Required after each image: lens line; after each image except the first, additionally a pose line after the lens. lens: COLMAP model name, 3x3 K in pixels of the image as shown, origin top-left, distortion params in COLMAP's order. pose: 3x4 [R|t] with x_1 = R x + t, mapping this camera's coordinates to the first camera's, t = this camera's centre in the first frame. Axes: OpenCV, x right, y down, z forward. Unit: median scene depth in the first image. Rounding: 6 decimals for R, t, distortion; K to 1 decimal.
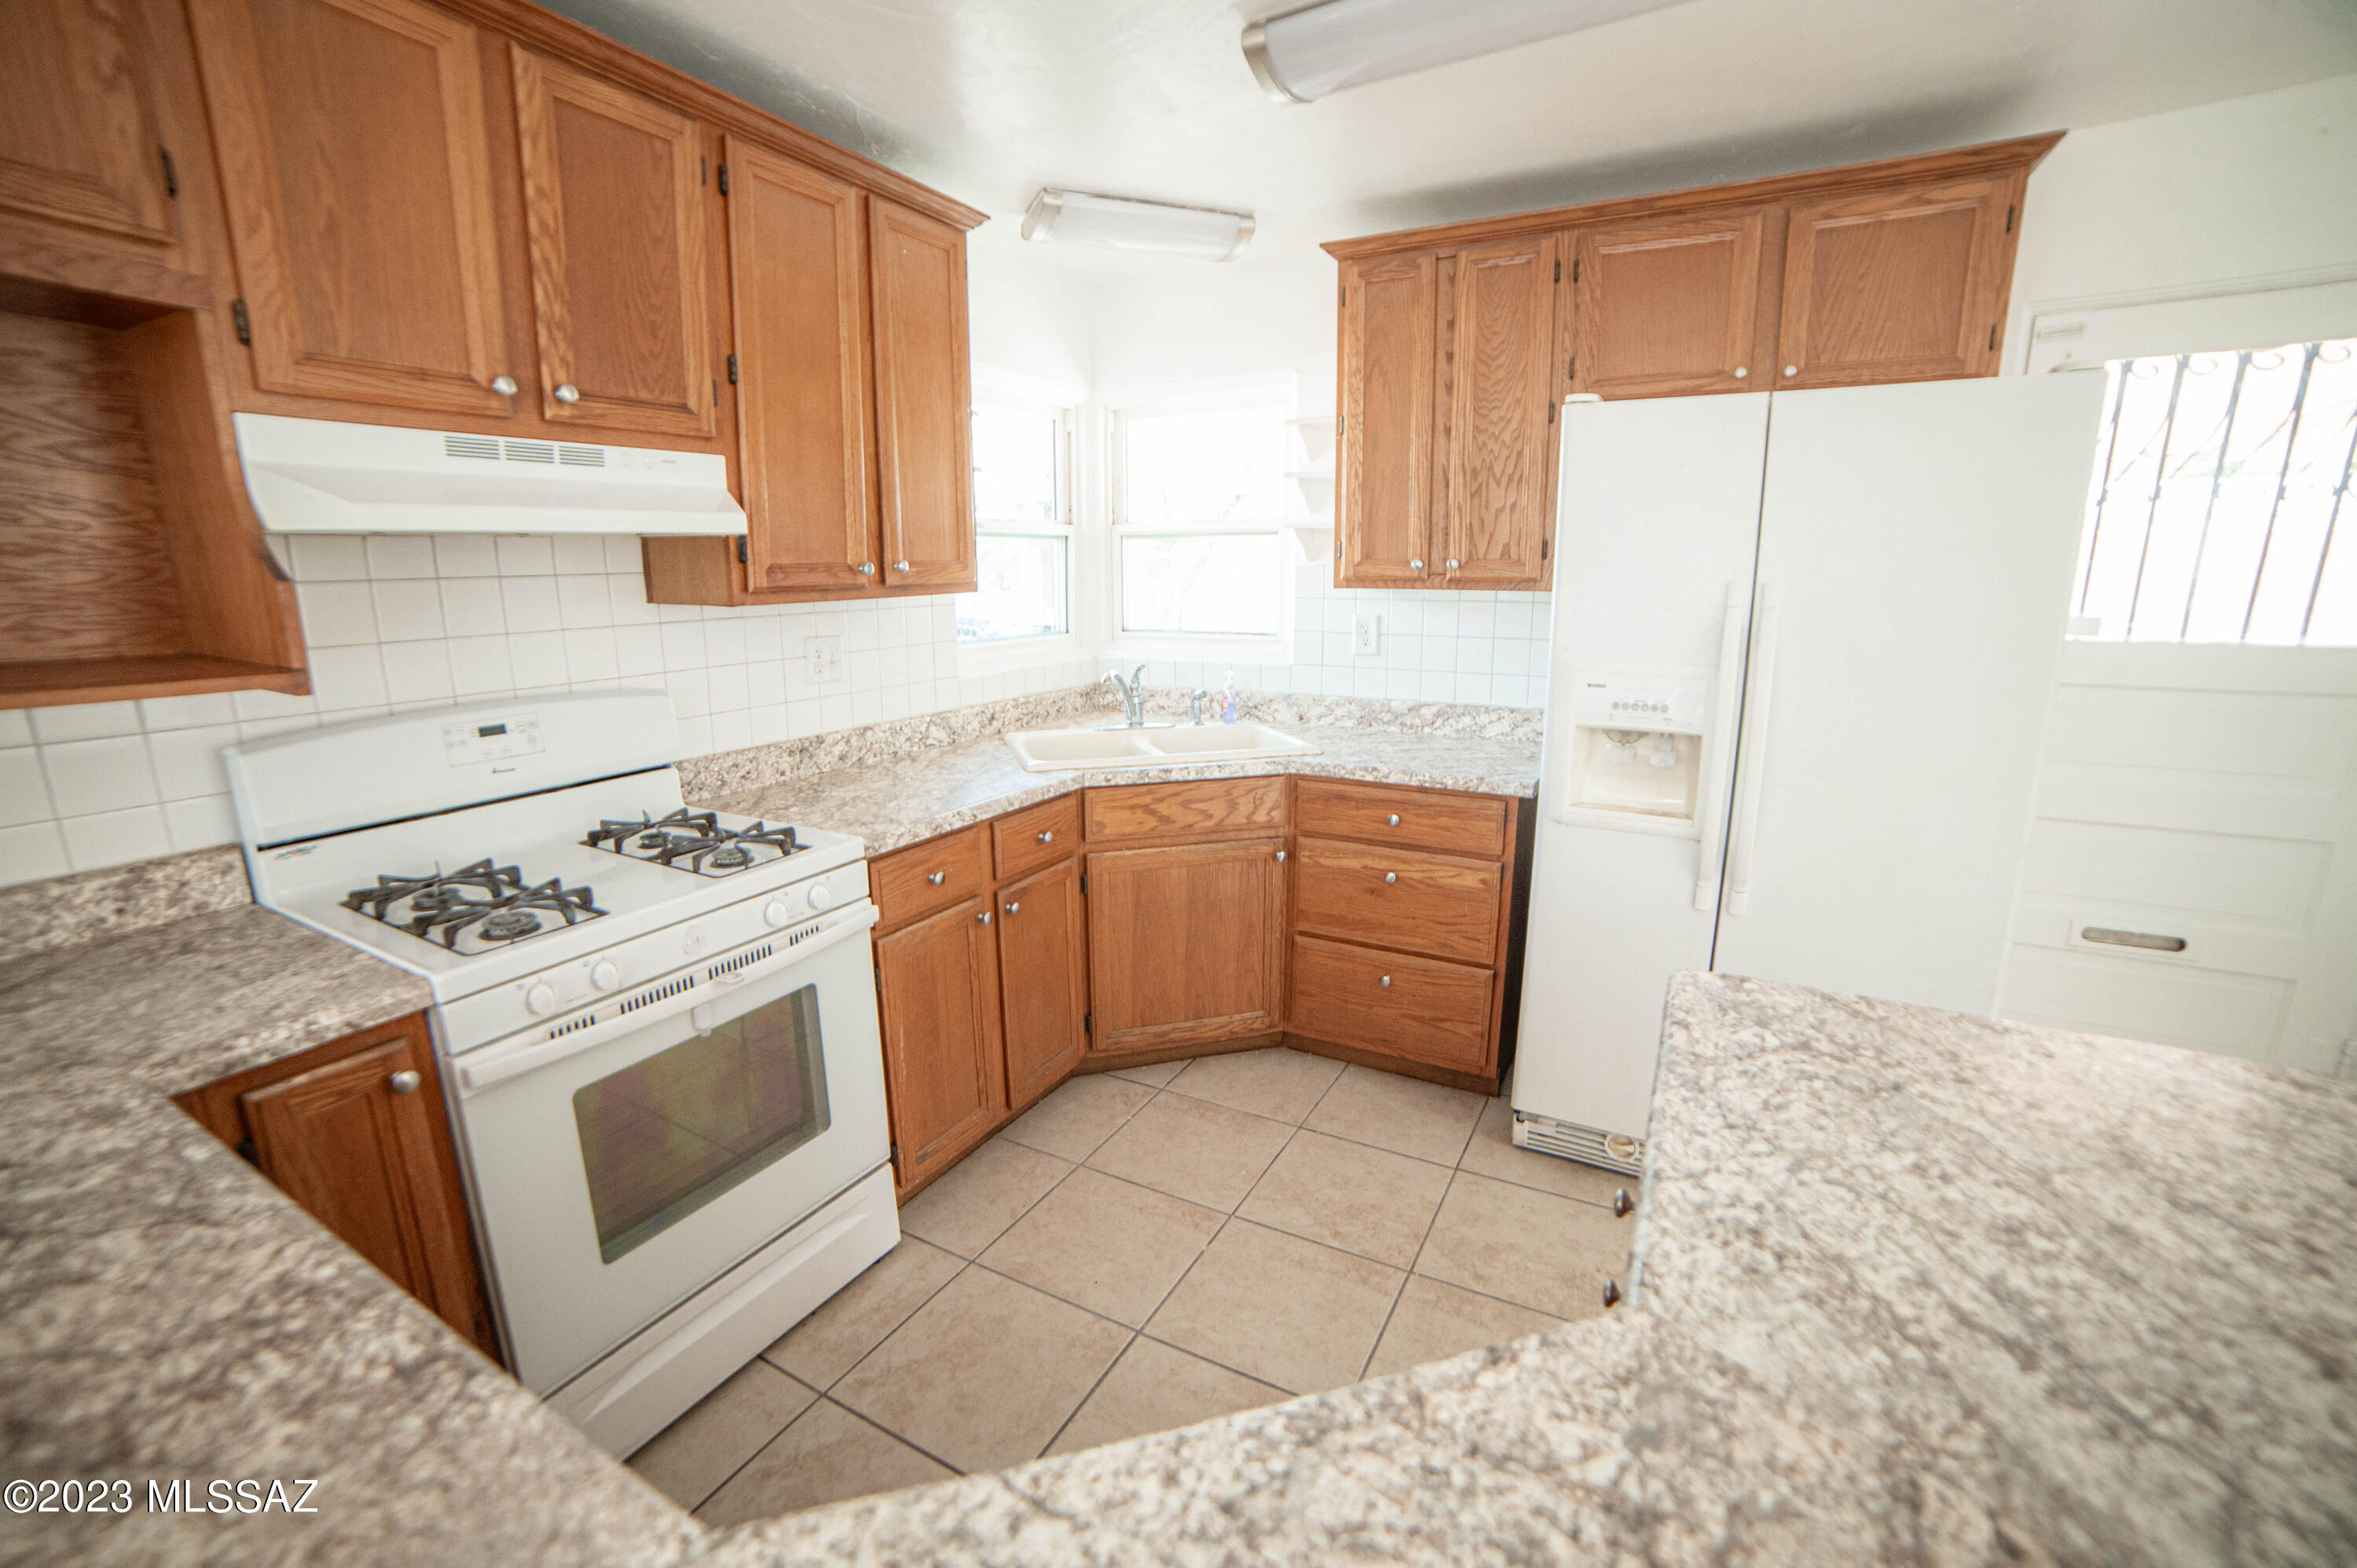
lens RADIAL K [[982.1, 0, 1139.4], [0, 982.1, 779.3], [0, 0, 1]] dist [-0.113211, 0.040827]
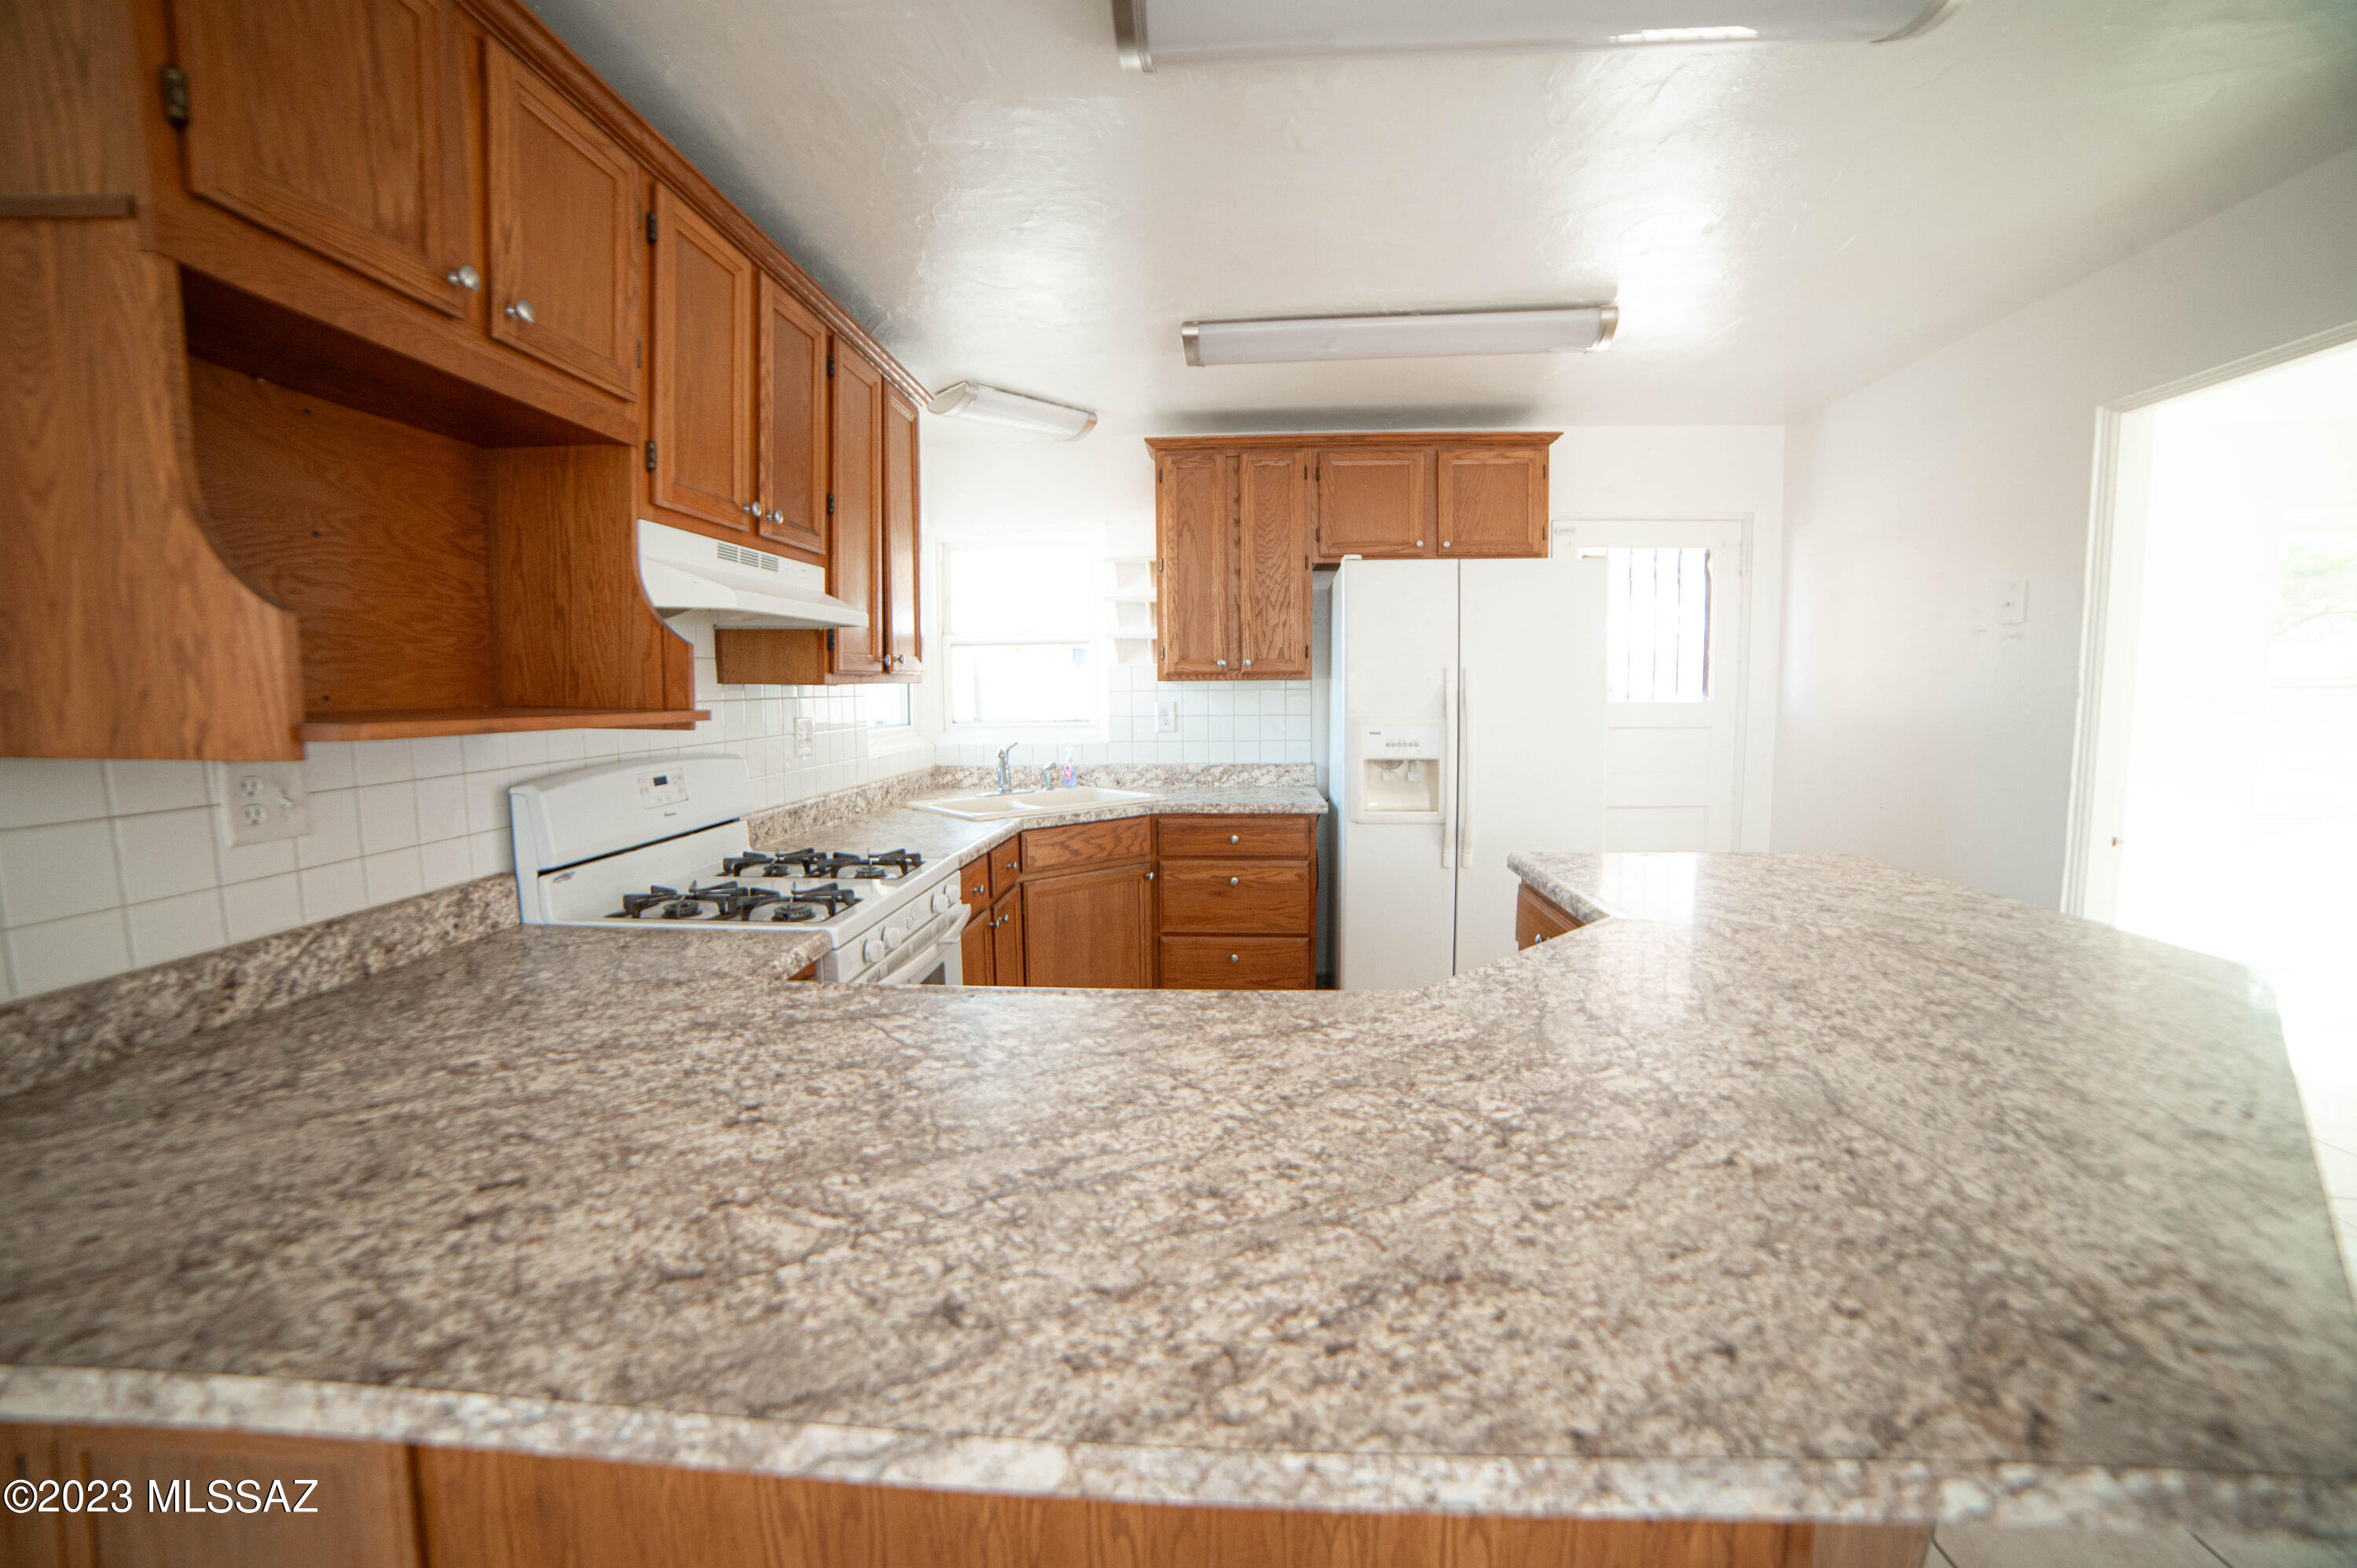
lens RADIAL K [[922.5, 0, 1192.5], [0, 922.5, 767.3], [0, 0, 1]] dist [-0.115562, 0.031705]
pose [[0.903466, -0.039811, 0.426806, -0.360419], [0.092307, 0.990387, -0.103015, 0.070509], [-0.418603, 0.132468, 0.898457, -0.191635]]
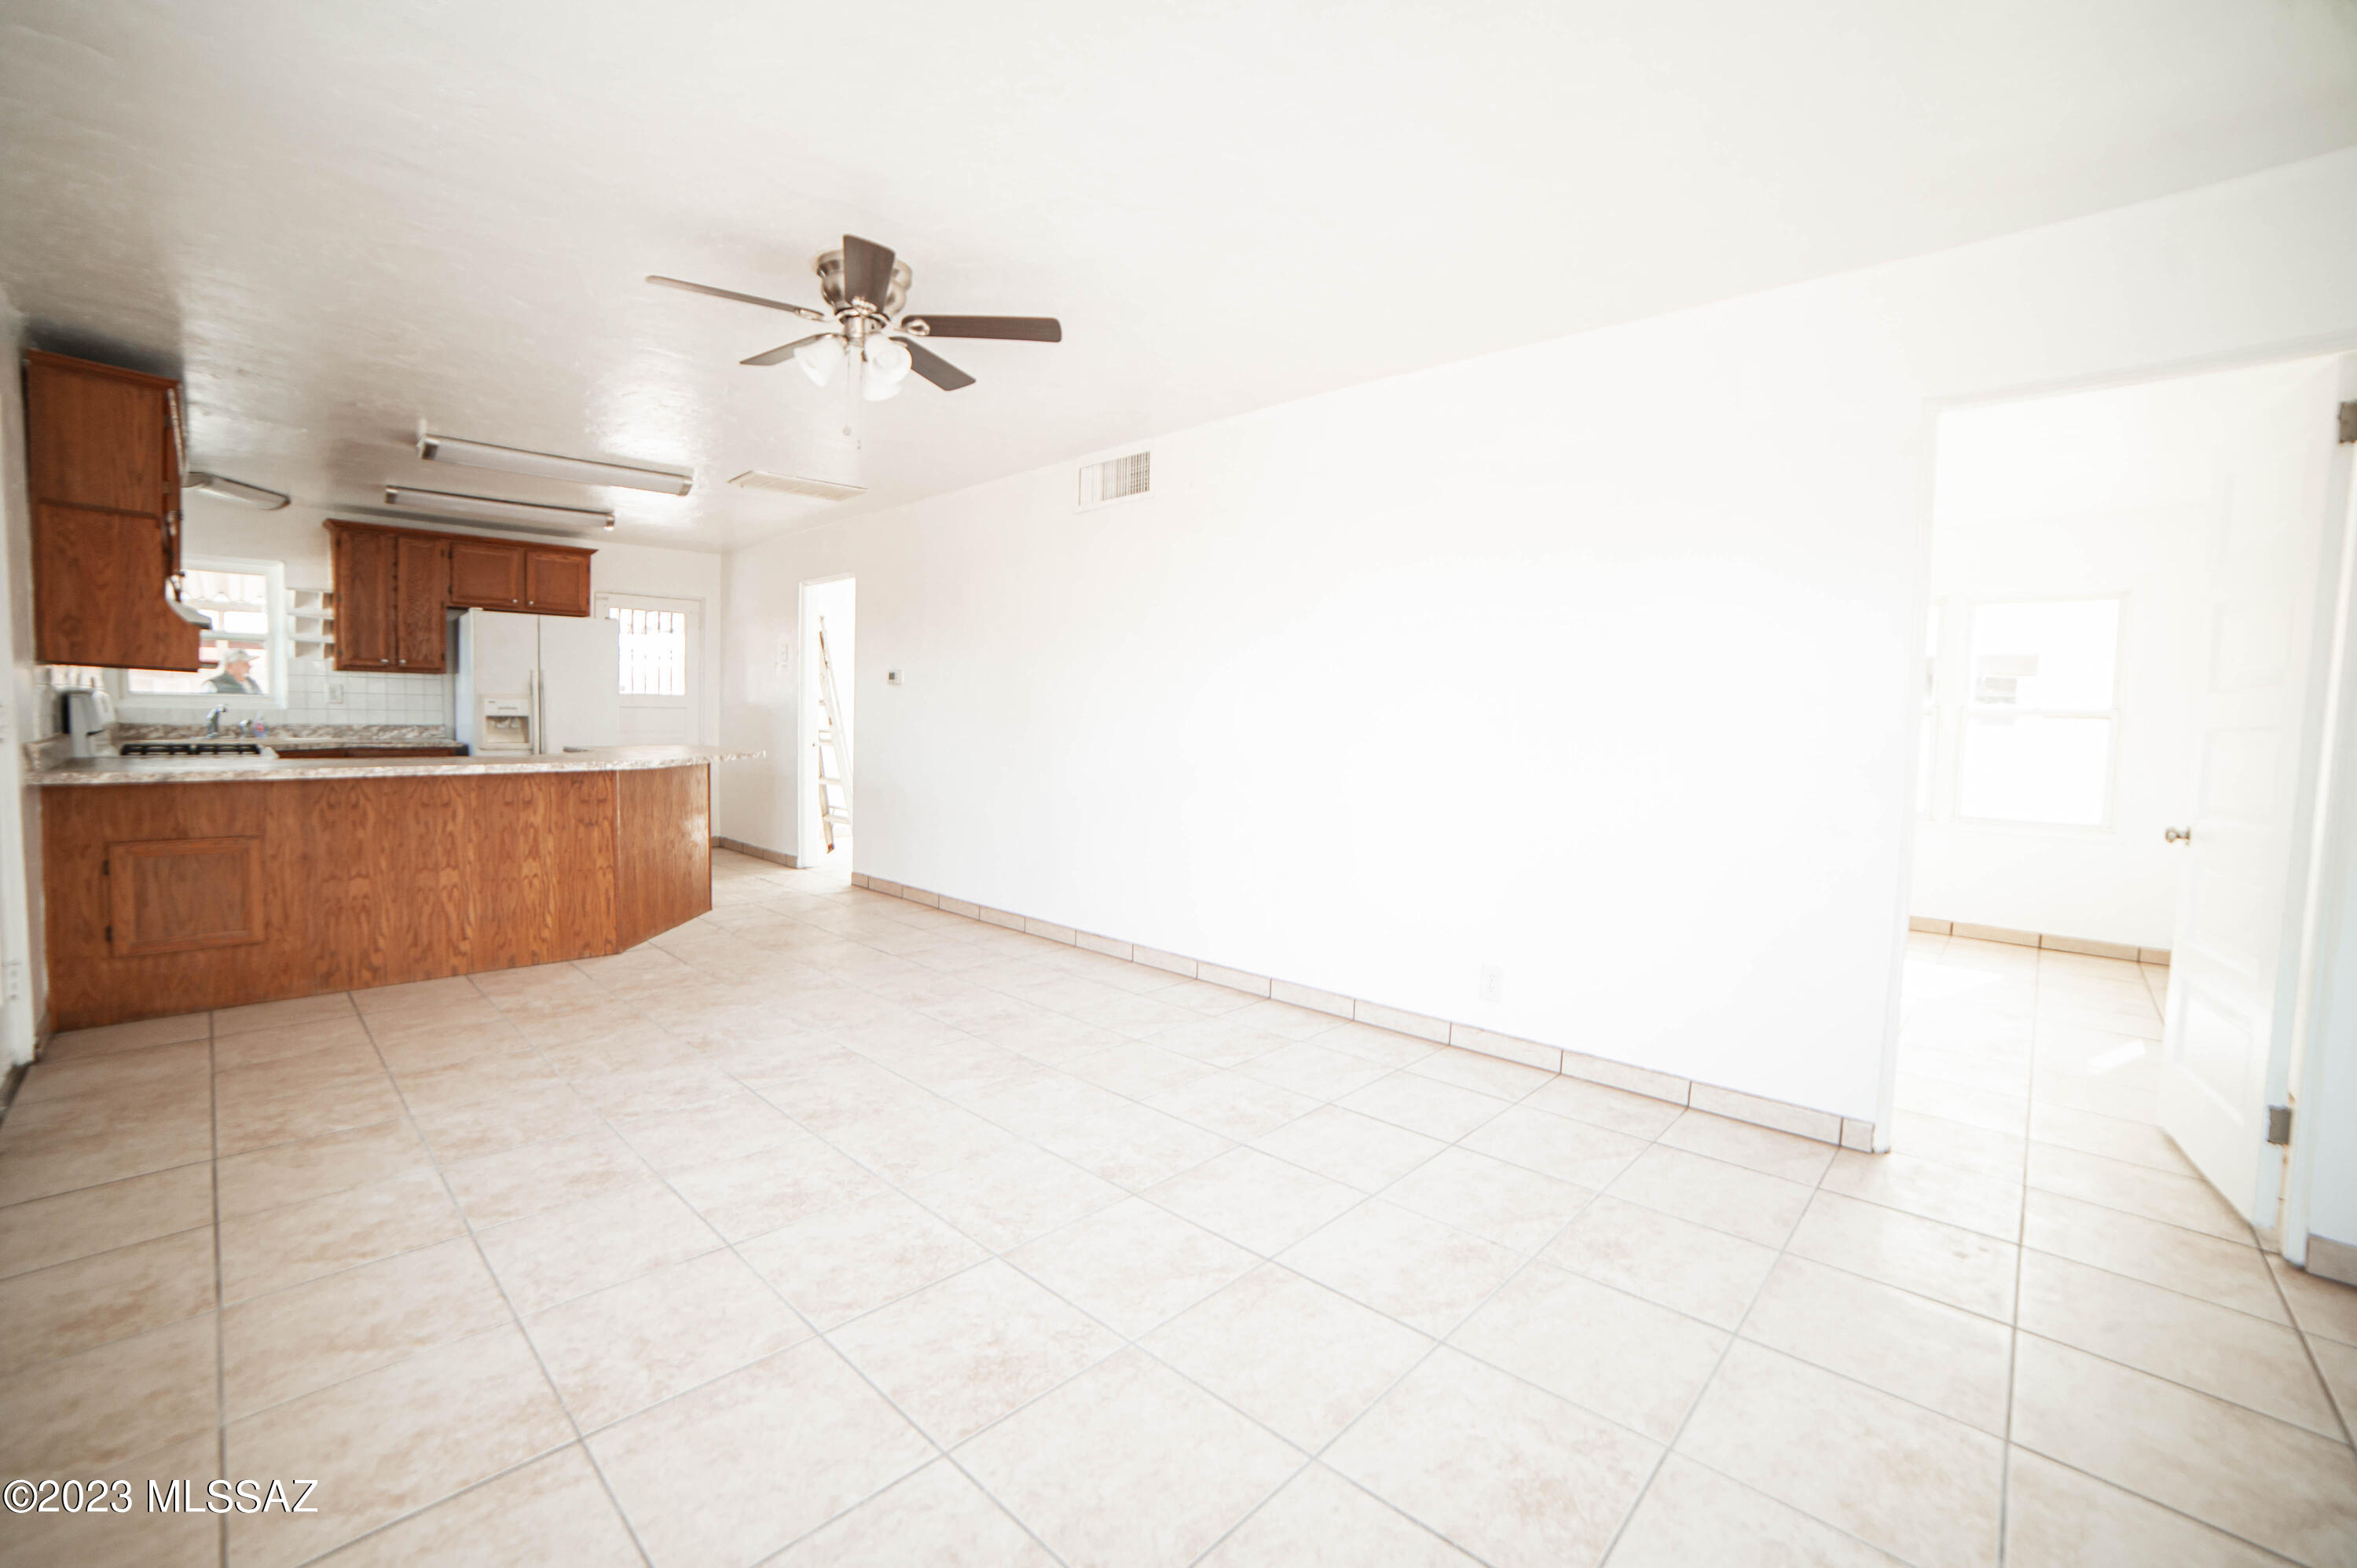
lens RADIAL K [[982.1, 0, 1139.4], [0, 982.1, 779.3], [0, 0, 1]] dist [-0.113211, 0.040827]
pose [[0.276604, -0.048384, 0.959765, -1.475532], [0.171815, 0.985129, 0.000146, 0.402499], [-0.945500, 0.164862, 0.280803, -1.412691]]
